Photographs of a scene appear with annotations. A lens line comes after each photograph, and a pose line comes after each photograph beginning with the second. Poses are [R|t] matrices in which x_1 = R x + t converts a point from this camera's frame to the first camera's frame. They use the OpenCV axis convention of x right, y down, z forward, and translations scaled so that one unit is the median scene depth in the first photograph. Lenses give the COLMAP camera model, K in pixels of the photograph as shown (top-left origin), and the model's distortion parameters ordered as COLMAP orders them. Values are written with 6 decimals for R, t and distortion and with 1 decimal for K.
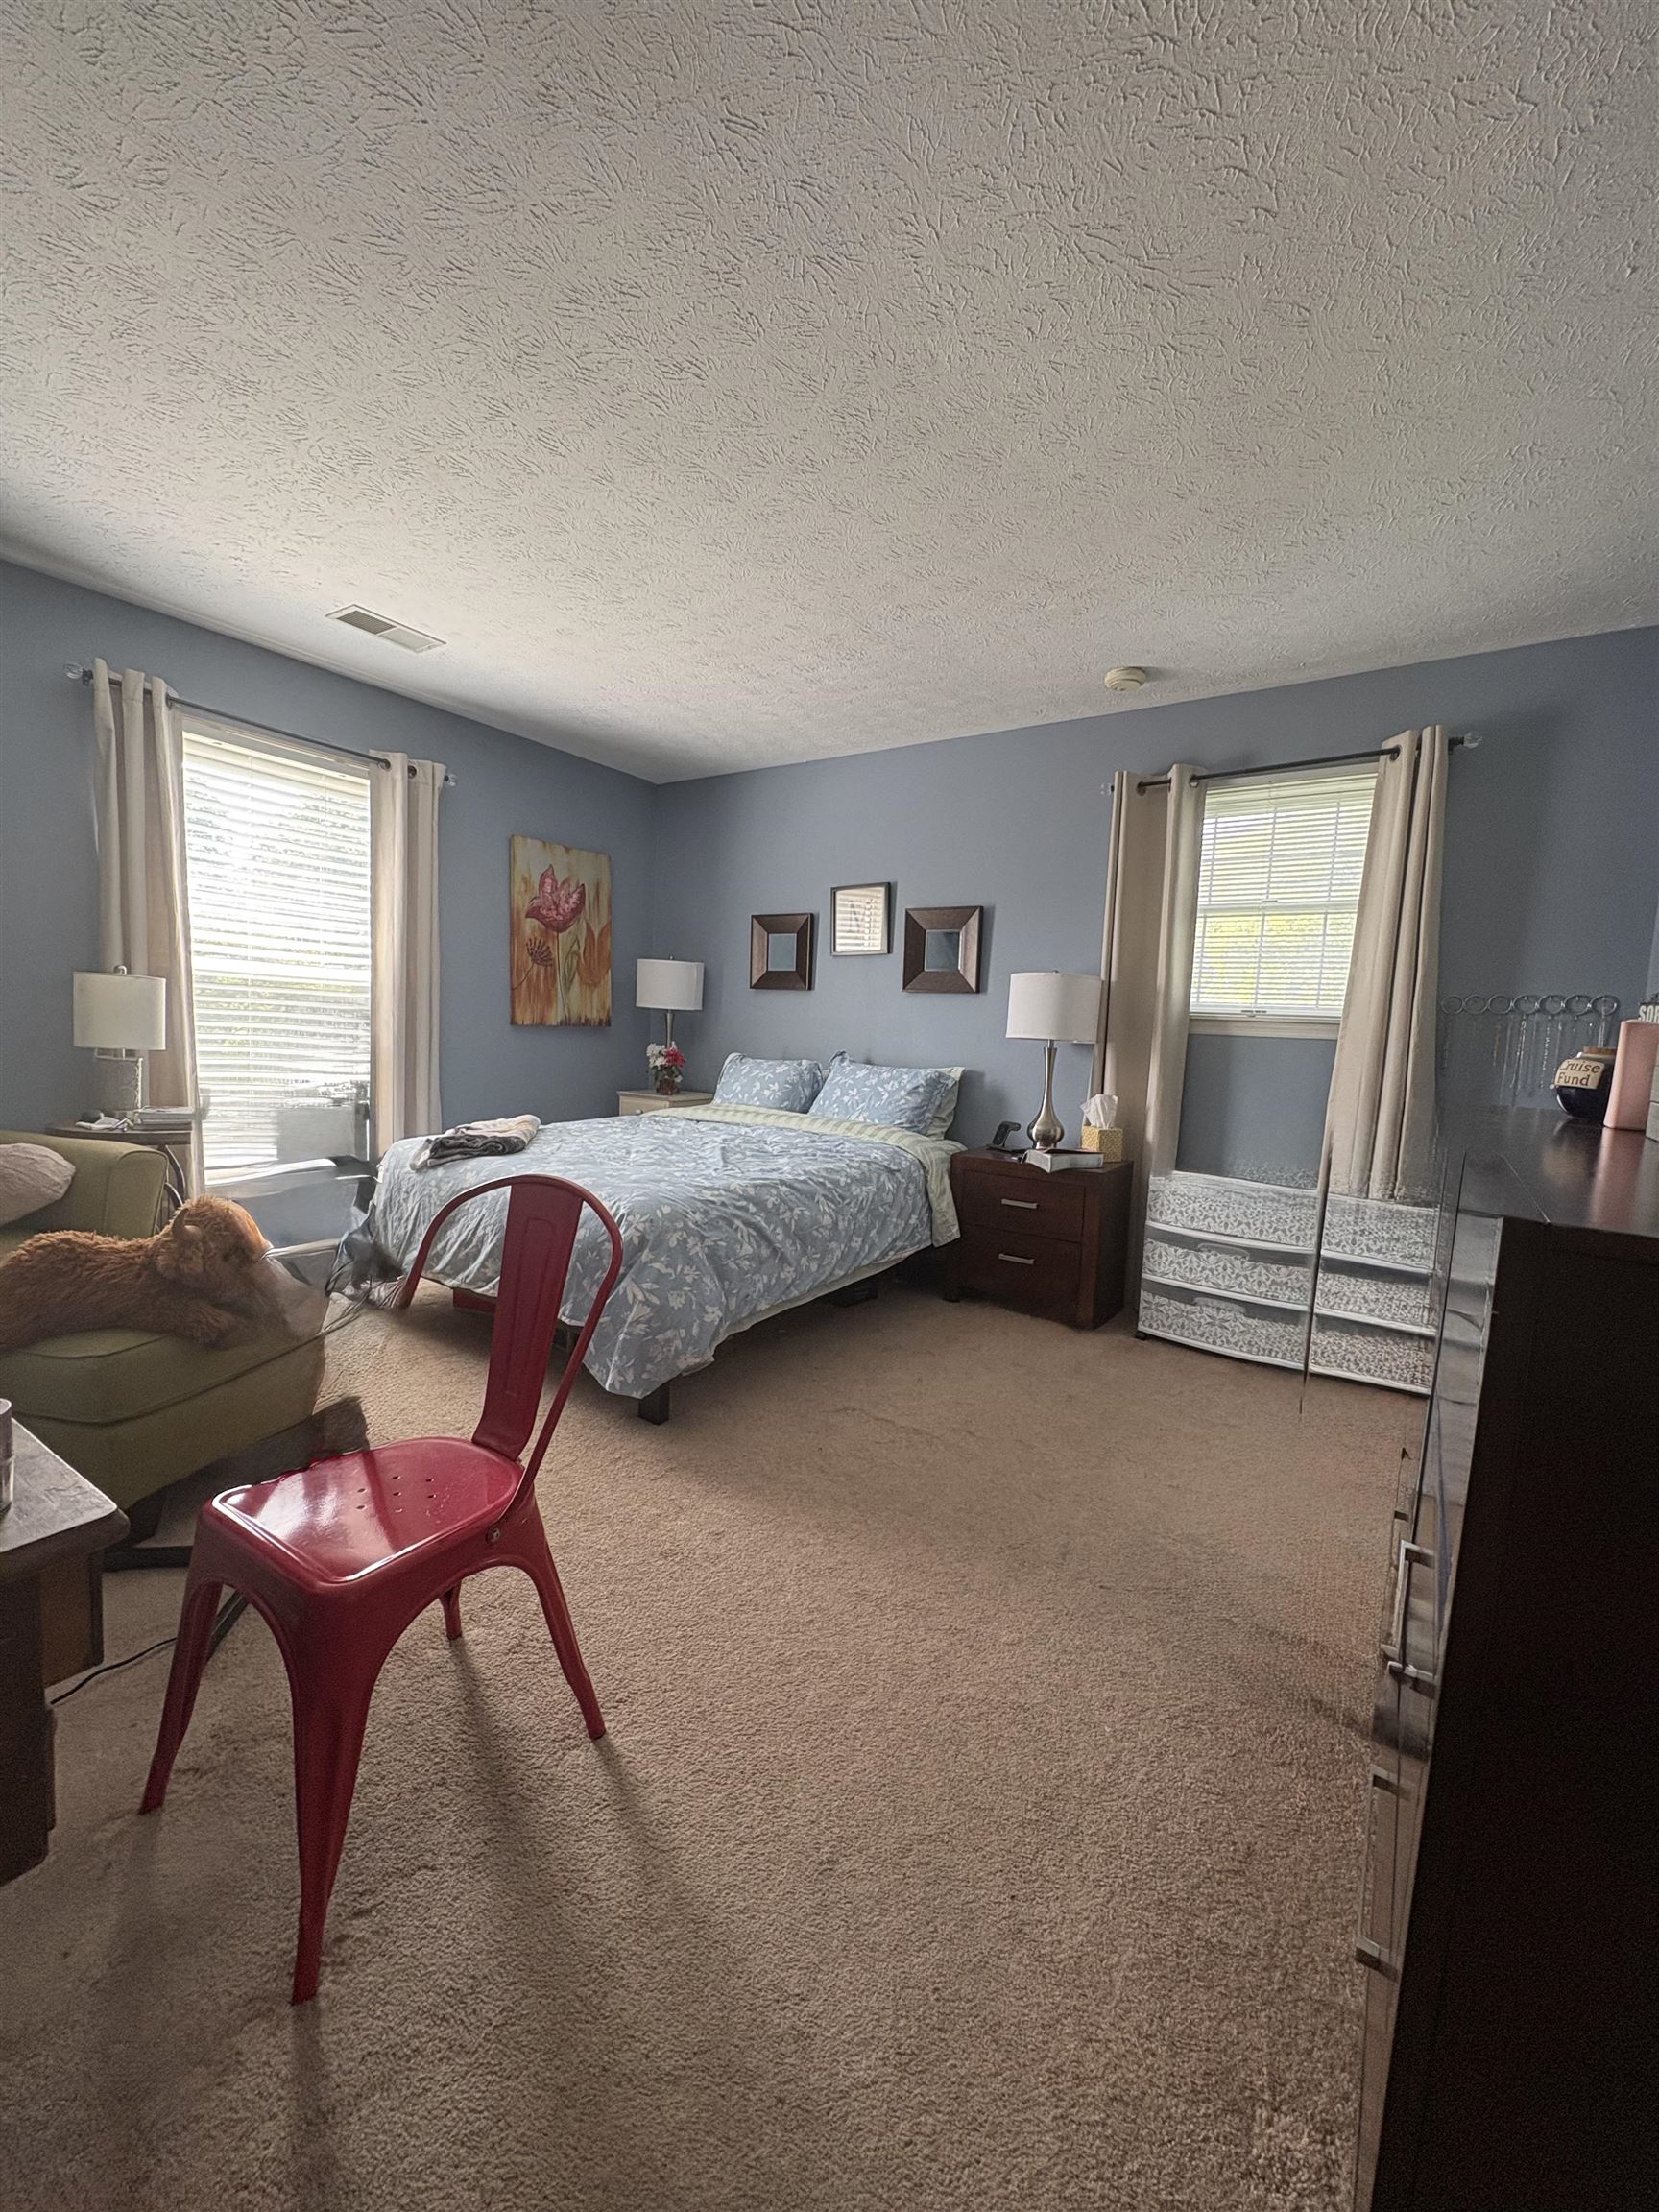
lens RADIAL K [[883.2, 0, 829.5], [0, 883.2, 1106.0], [0, 0, 1]] dist [0.000711, 0.000384]
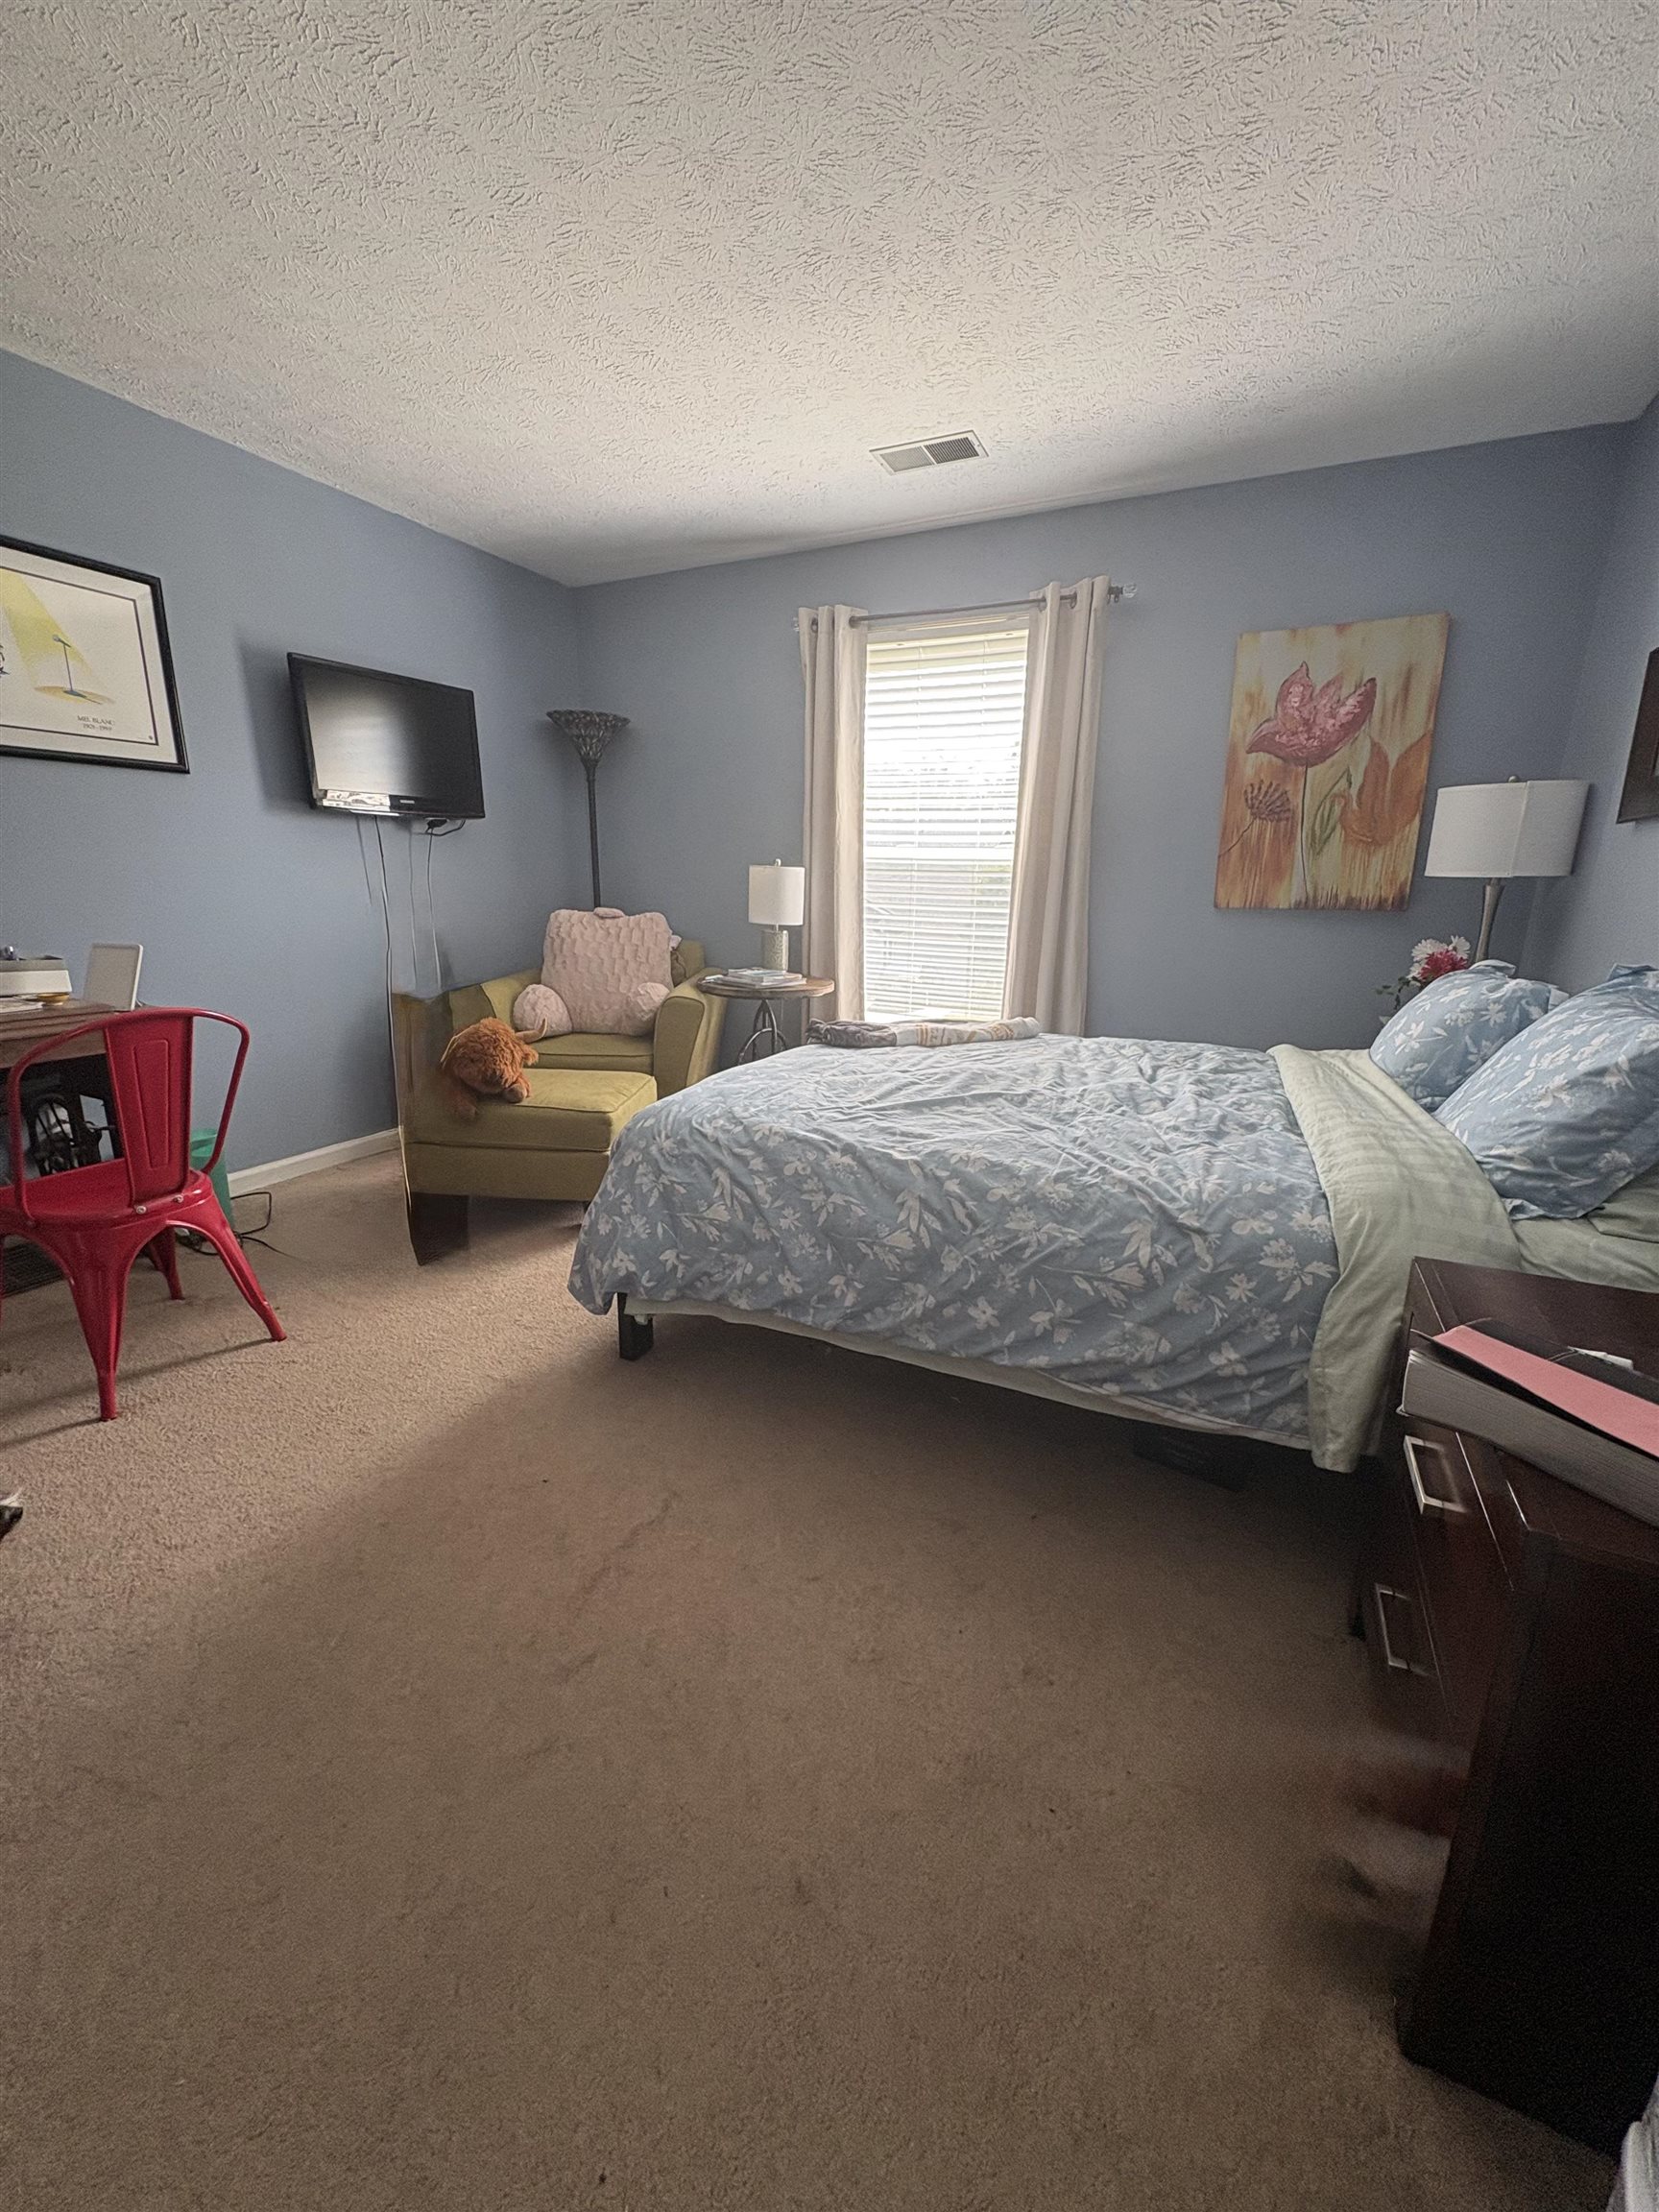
lens RADIAL K [[883.2, 0, 829.5], [0, 883.2, 1106.0], [0, 0, 1]] dist [0.000711, 0.000384]
pose [[0.153121, 0.206252, -0.966444, 0.467312], [-0.099274, 0.976240, 0.192614, -0.053814], [0.983208, 0.066449, 0.169959, 0.761685]]
